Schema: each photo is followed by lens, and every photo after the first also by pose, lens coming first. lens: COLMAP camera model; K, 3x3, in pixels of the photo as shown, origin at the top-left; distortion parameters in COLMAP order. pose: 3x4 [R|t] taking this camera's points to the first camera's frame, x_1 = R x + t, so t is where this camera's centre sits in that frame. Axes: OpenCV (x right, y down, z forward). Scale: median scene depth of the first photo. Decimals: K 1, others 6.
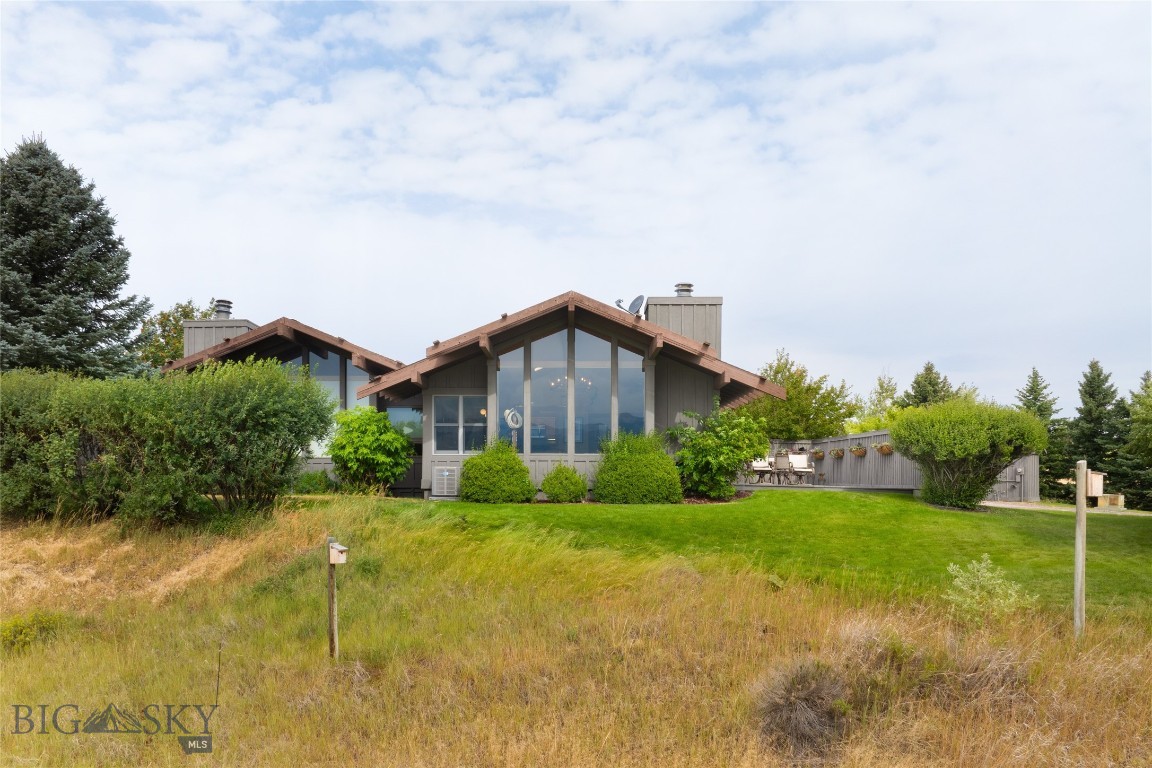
lens RADIAL K [[821.9, 0, 564.6], [0, 821.9, 479.6], [0, 0, 1]] dist [-0.002711, -0.003087]
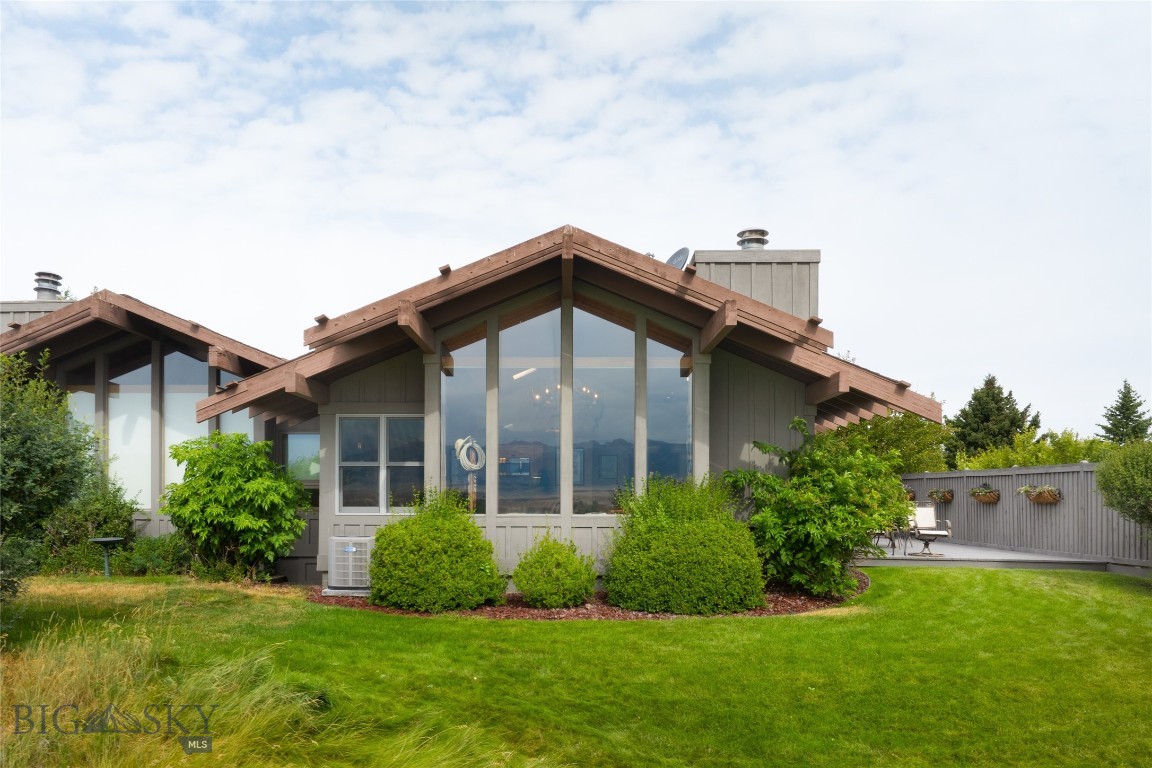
lens RADIAL K [[831.3, 0, 550.9], [0, 831.3, 504.7], [0, 0, 1]] dist [-0.022858, -0.000214]
pose [[0.999937, 0.000476, -0.011208, 0.003235], [-0.000390, 0.999970, 0.007682, -0.042324], [0.011212, -0.007677, 0.999908, 0.402062]]
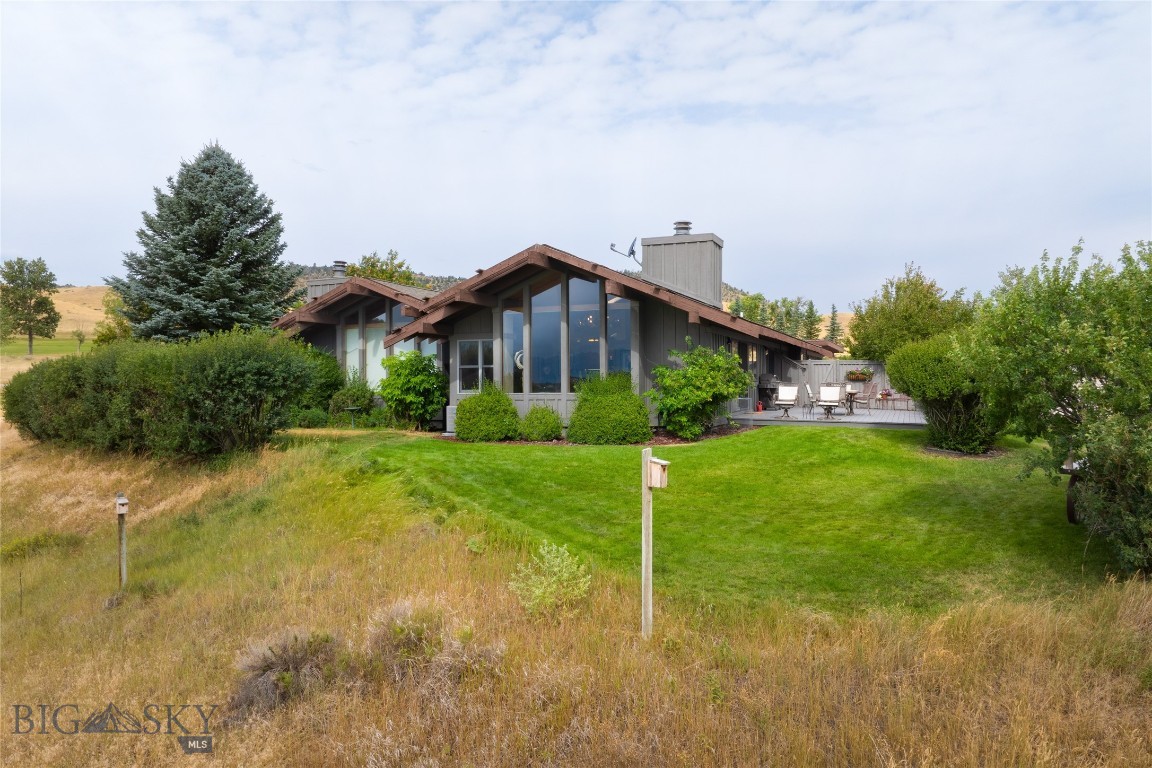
lens RADIAL K [[828.4, 0, 584.1], [0, 828.4, 380.5], [0, 0, 1]] dist [-0.031952, 0.000868]
pose [[0.935276, -0.011560, -0.353729, 0.404406], [0.010525, 0.999933, -0.004850, -0.041830], [0.353762, 0.000813, 0.935335, 0.009288]]
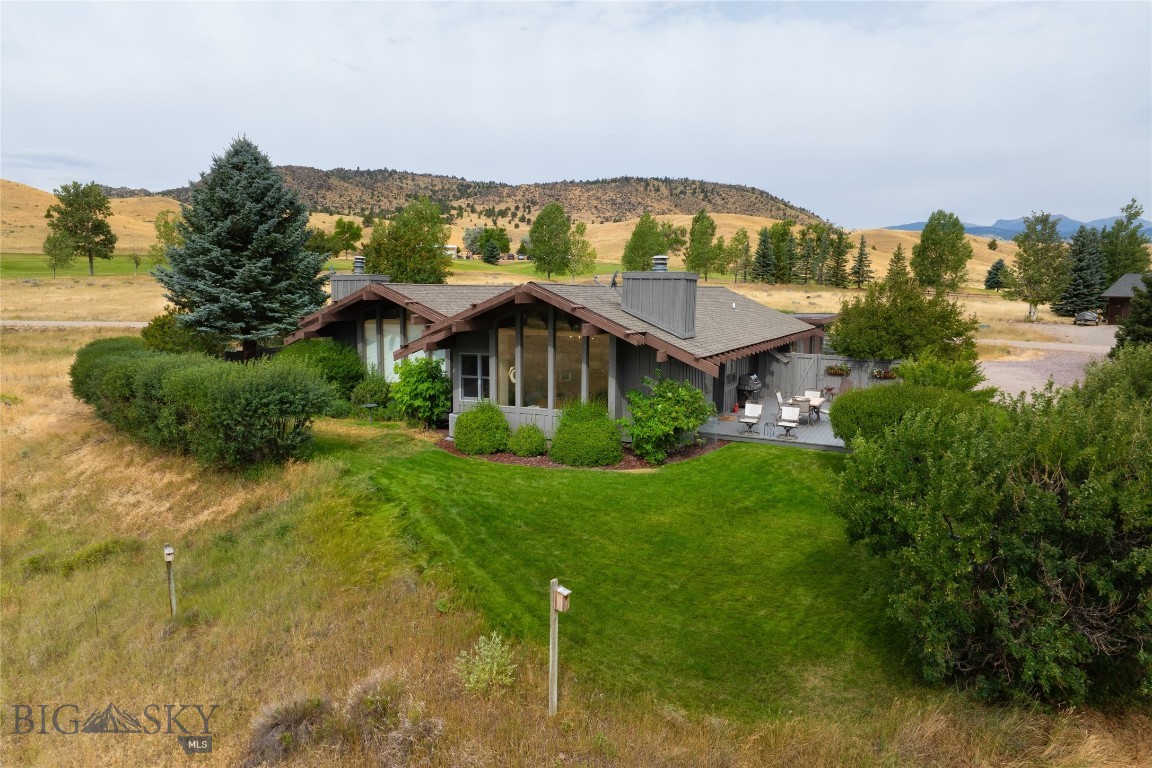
lens RADIAL K [[805.4, 0, 579.7], [0, 805.4, 412.9], [0, 0, 1]] dist [-0.034021, -0.000580]
pose [[0.915126, 0.067356, -0.397501, 0.506250], [-0.006163, 0.988168, 0.153254, -0.203789], [0.403121, -0.137797, 0.904713, -0.044126]]
